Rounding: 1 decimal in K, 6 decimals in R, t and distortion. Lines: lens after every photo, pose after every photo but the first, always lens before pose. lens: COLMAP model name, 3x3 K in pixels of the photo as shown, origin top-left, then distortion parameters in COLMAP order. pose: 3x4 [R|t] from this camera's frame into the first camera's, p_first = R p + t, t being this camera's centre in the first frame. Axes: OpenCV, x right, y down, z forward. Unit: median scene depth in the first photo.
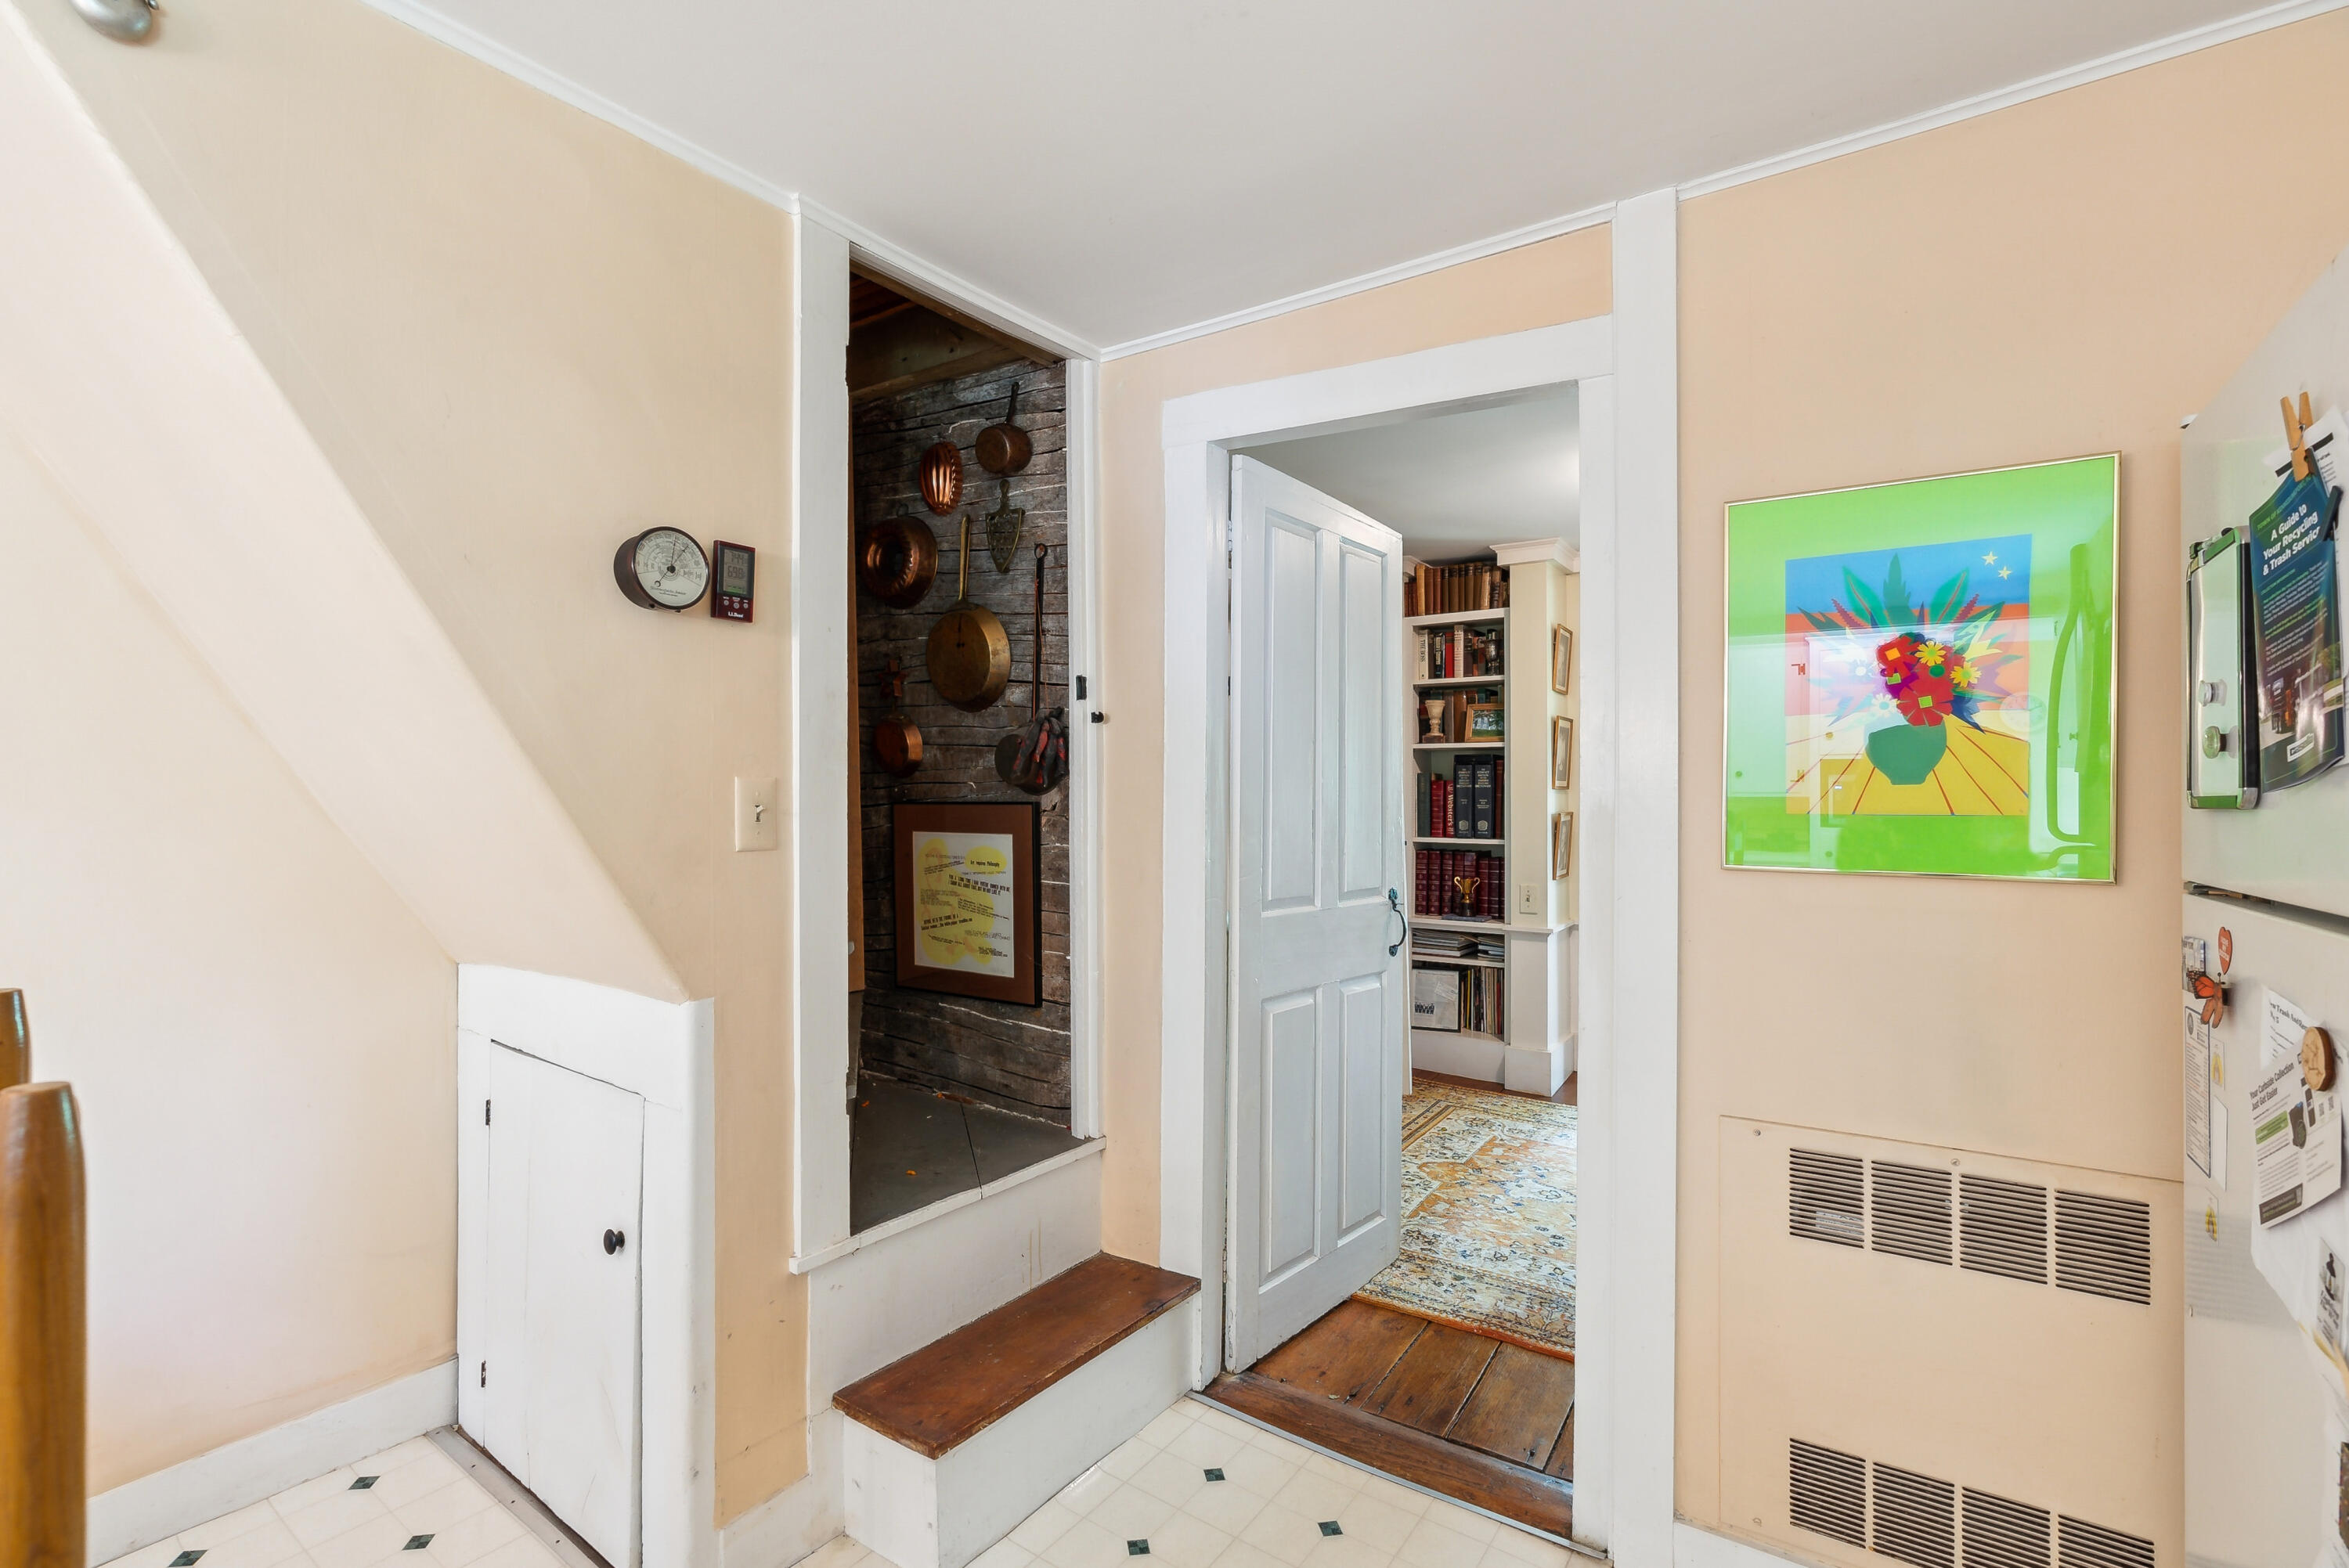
lens RADIAL K [[1077.7, 0, 1167.2], [0, 1077.7, 792.7], [0, 0, 1]] dist [-0.013613, -0.000725]
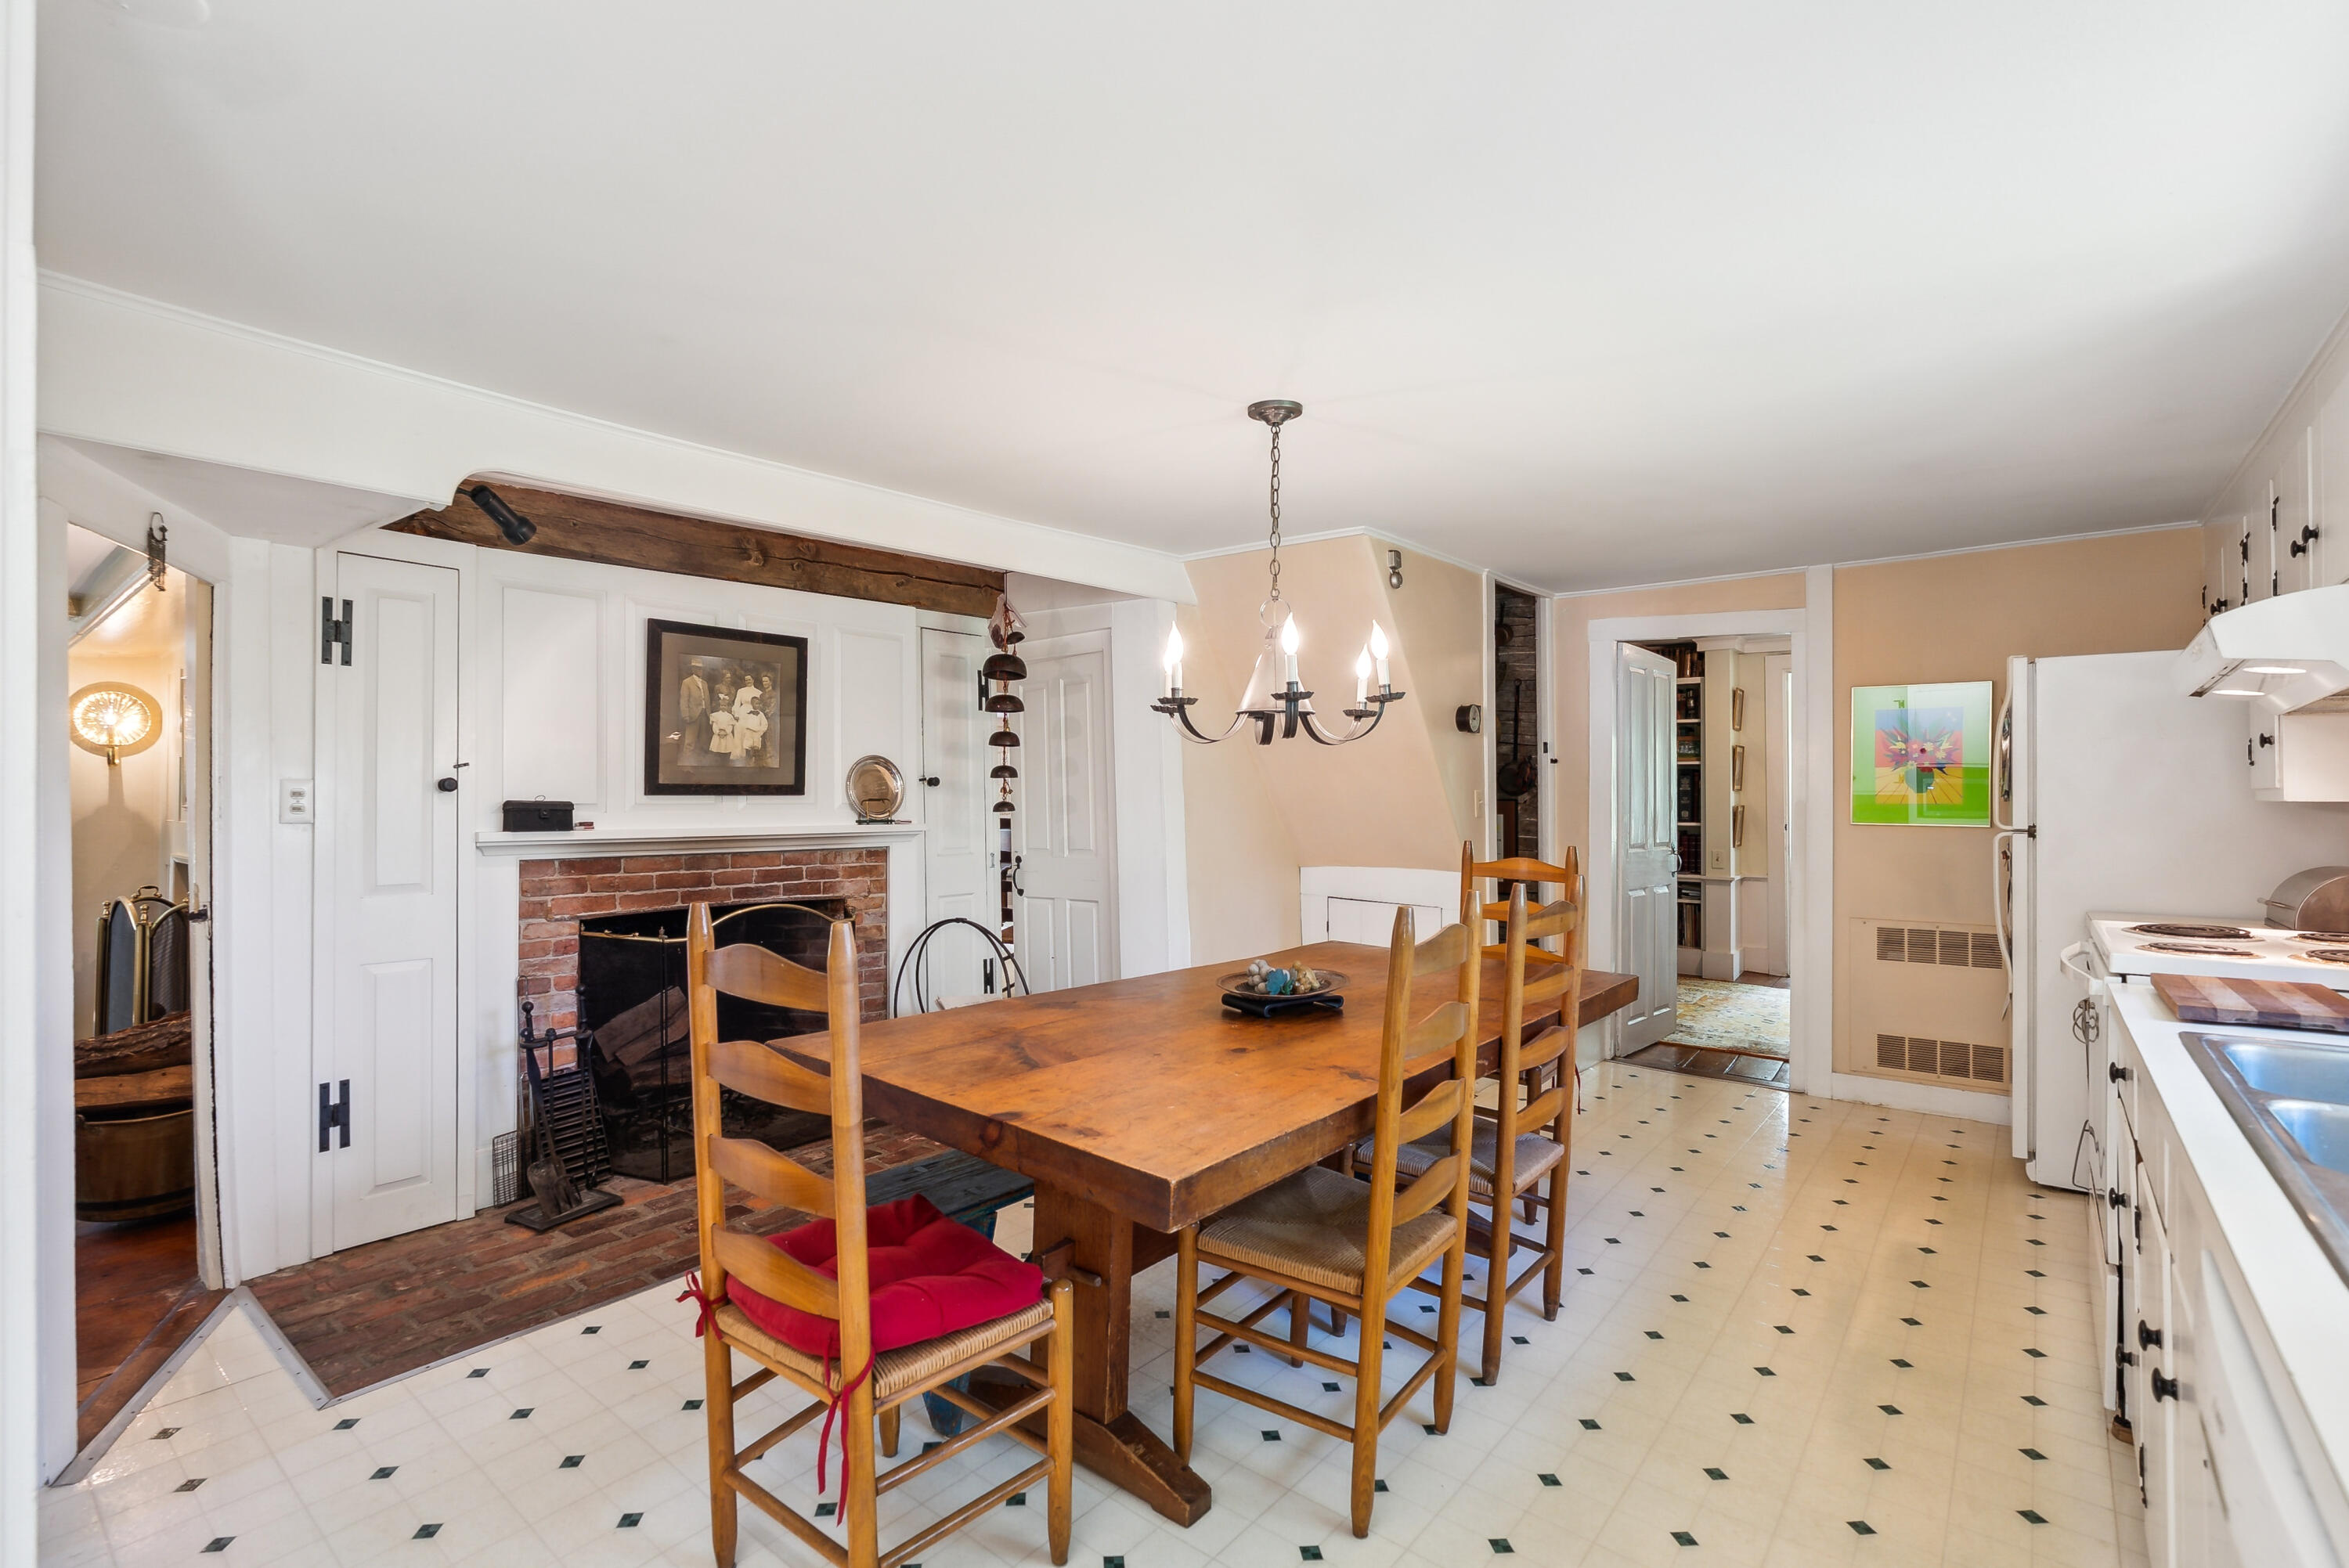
lens RADIAL K [[1077.7, 0, 1180.8], [0, 1077.7, 790.3], [0, 0, 1]] dist [-0.013613, -0.000725]
pose [[0.997764, -0.001560, -0.066820, -0.479511], [0.001649, 0.999998, 0.001286, -0.010154], [0.066818, -0.001393, 0.997764, -0.877692]]
